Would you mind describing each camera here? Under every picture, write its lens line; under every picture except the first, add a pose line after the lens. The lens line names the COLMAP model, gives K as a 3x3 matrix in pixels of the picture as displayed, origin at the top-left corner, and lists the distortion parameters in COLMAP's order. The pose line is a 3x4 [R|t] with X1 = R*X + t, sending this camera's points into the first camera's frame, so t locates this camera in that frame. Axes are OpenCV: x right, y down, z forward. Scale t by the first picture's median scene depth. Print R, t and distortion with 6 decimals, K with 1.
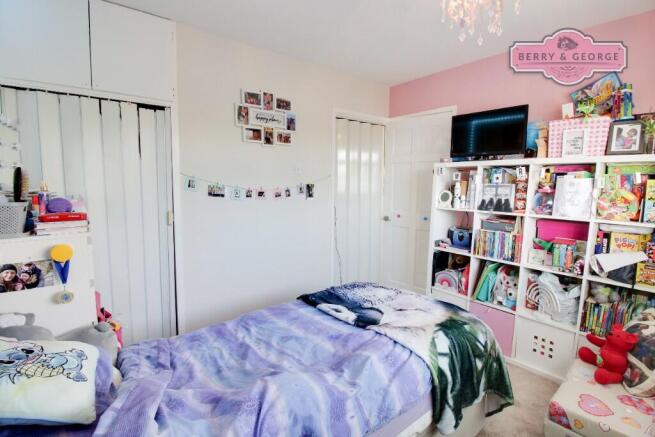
lens RADIAL K [[303.2, 0, 328.1], [0, 303.2, 212.9], [0, 0, 1]] dist [-0.006402, -0.004513]
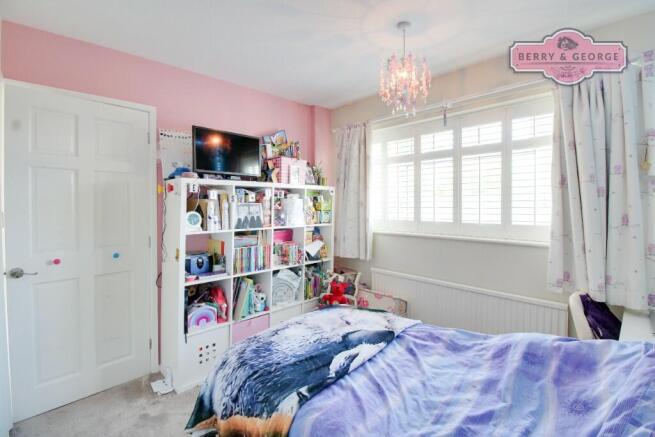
lens RADIAL K [[303.2, 0, 341.8], [0, 303.2, 205.3], [0, 0, 1]] dist [-0.006402, -0.004513]
pose [[-0.119020, -0.010782, 0.992833, -0.581730], [0.102403, 0.994475, 0.023075, -0.080353], [-0.987597, 0.104415, -0.117258, 0.811542]]
